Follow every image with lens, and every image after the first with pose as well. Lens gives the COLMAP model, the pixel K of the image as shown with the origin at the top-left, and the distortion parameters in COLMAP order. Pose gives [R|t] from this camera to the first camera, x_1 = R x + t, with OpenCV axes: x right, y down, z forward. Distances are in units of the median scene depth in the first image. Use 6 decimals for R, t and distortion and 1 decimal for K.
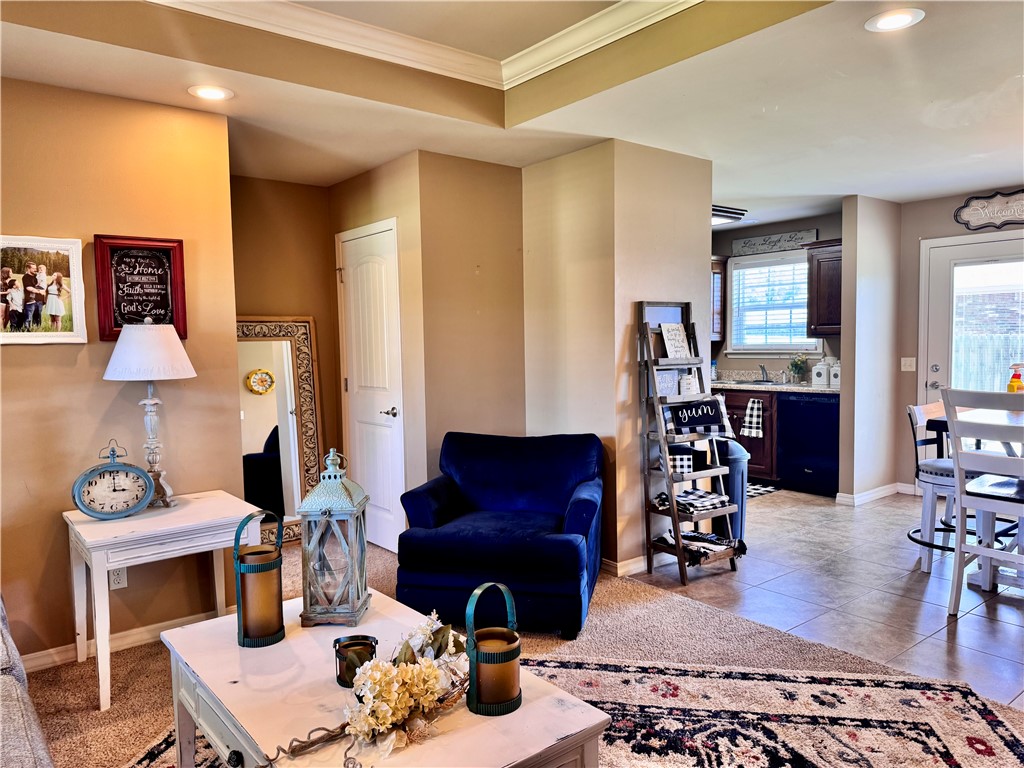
lens RADIAL K [[736.0, 0, 512.0], [0, 736.0, 384.0], [0, 0, 1]] dist [-0.006514, -0.001169]
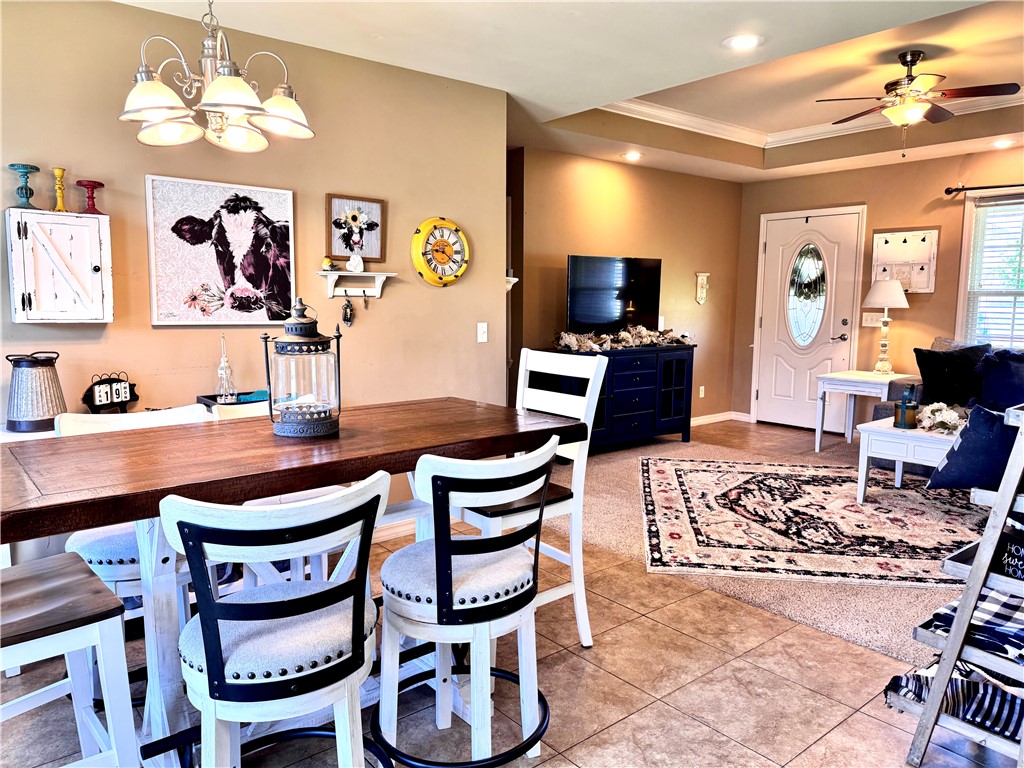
lens RADIAL K [[711.6, 0, 512.0], [0, 711.6, 384.0], [0, 0, 1]] dist [0.027538, -0.061584]
pose [[-0.999884, 0.013547, -0.006976, 0.782631], [0.012023, 0.982672, 0.184964, -0.115672], [0.009361, 0.184859, -0.982721, 1.943847]]
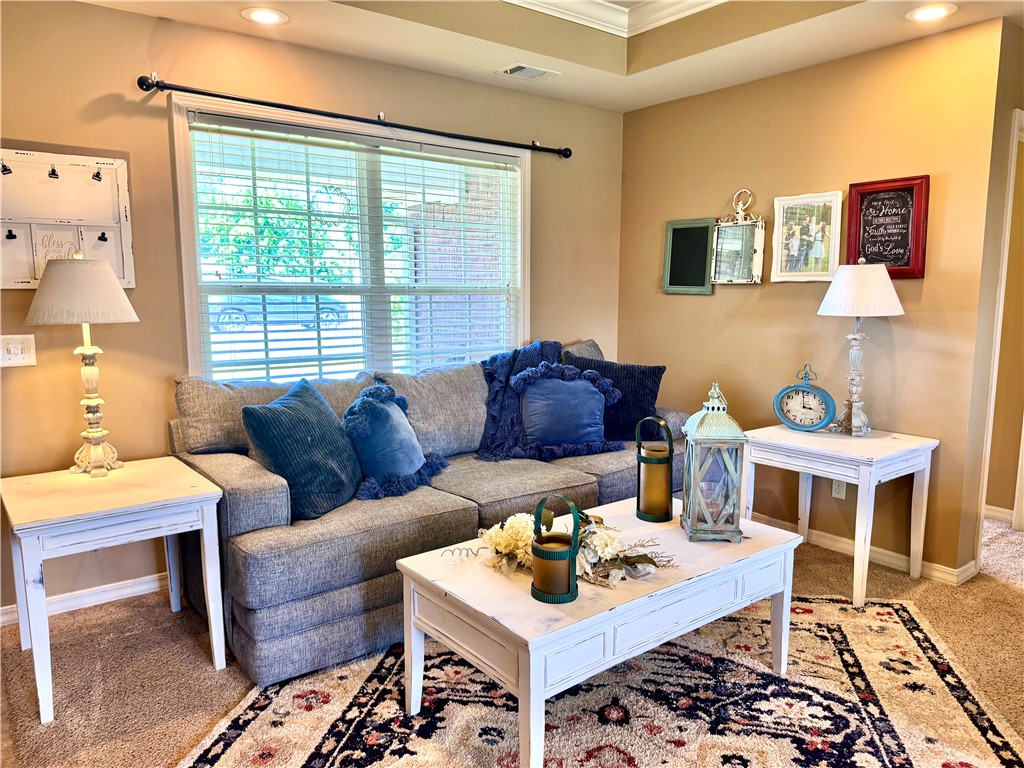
lens RADIAL K [[729.7, 0, 512.0], [0, 729.7, 384.0], [0, 0, 1]] dist [0.001143, 0.000909]
pose [[-0.019823, 0.147488, -0.988865, 0.604267], [-0.060977, 0.987040, 0.148438, -0.036589], [0.997942, 0.063241, -0.010572, 0.523703]]
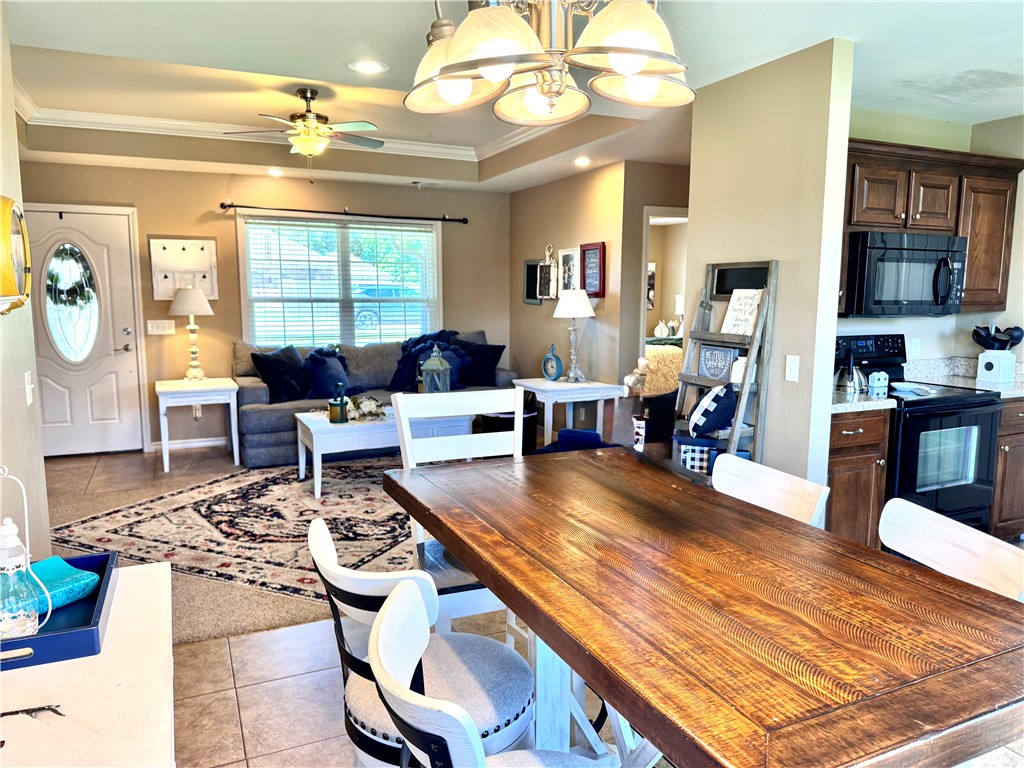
lens RADIAL K [[711.6, 0, 512.0], [0, 711.6, 384.0], [0, 0, 1]] dist [0.027538, -0.061584]
pose [[-0.223929, 0.140693, -0.964397, 1.467191], [-0.061872, 0.985477, 0.158134, -0.126636], [0.972639, 0.095080, -0.211972, 1.294297]]
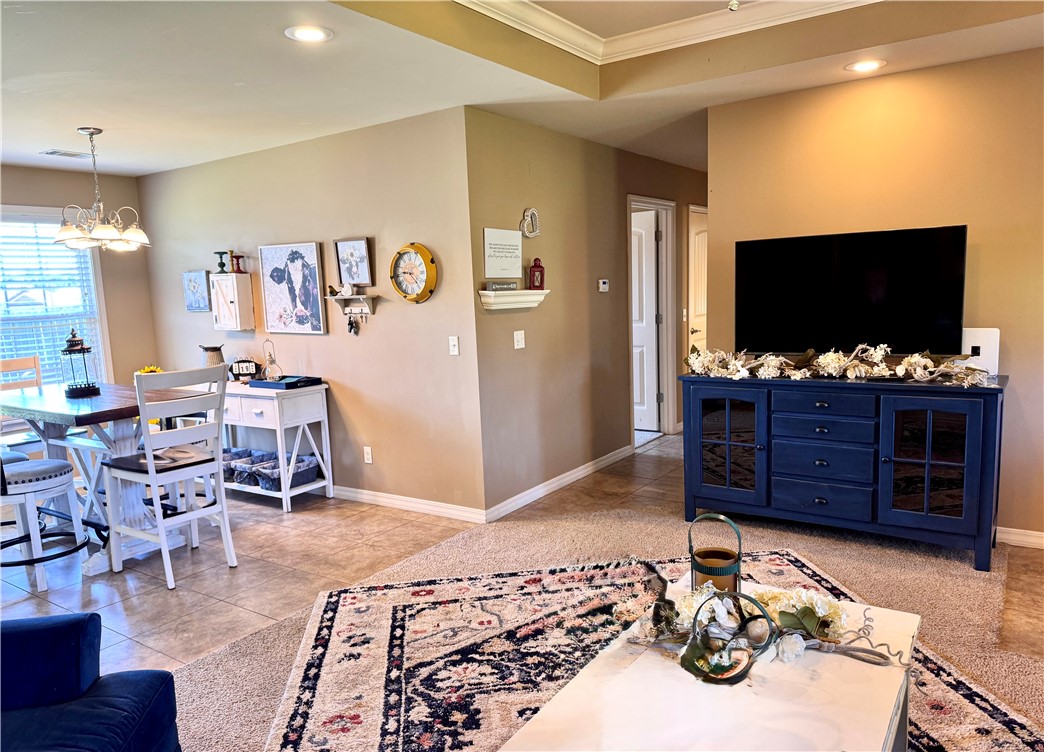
lens RADIAL K [[732.1, 0, 522.0], [0, 732.1, 376.0], [0, 0, 1]] dist [0.008455, -0.001174]
pose [[-0.298472, -0.090014, 0.950164, -0.589015], [0.106201, 0.986228, 0.126791, -0.073454], [-0.948491, 0.138752, -0.284802, 0.898126]]
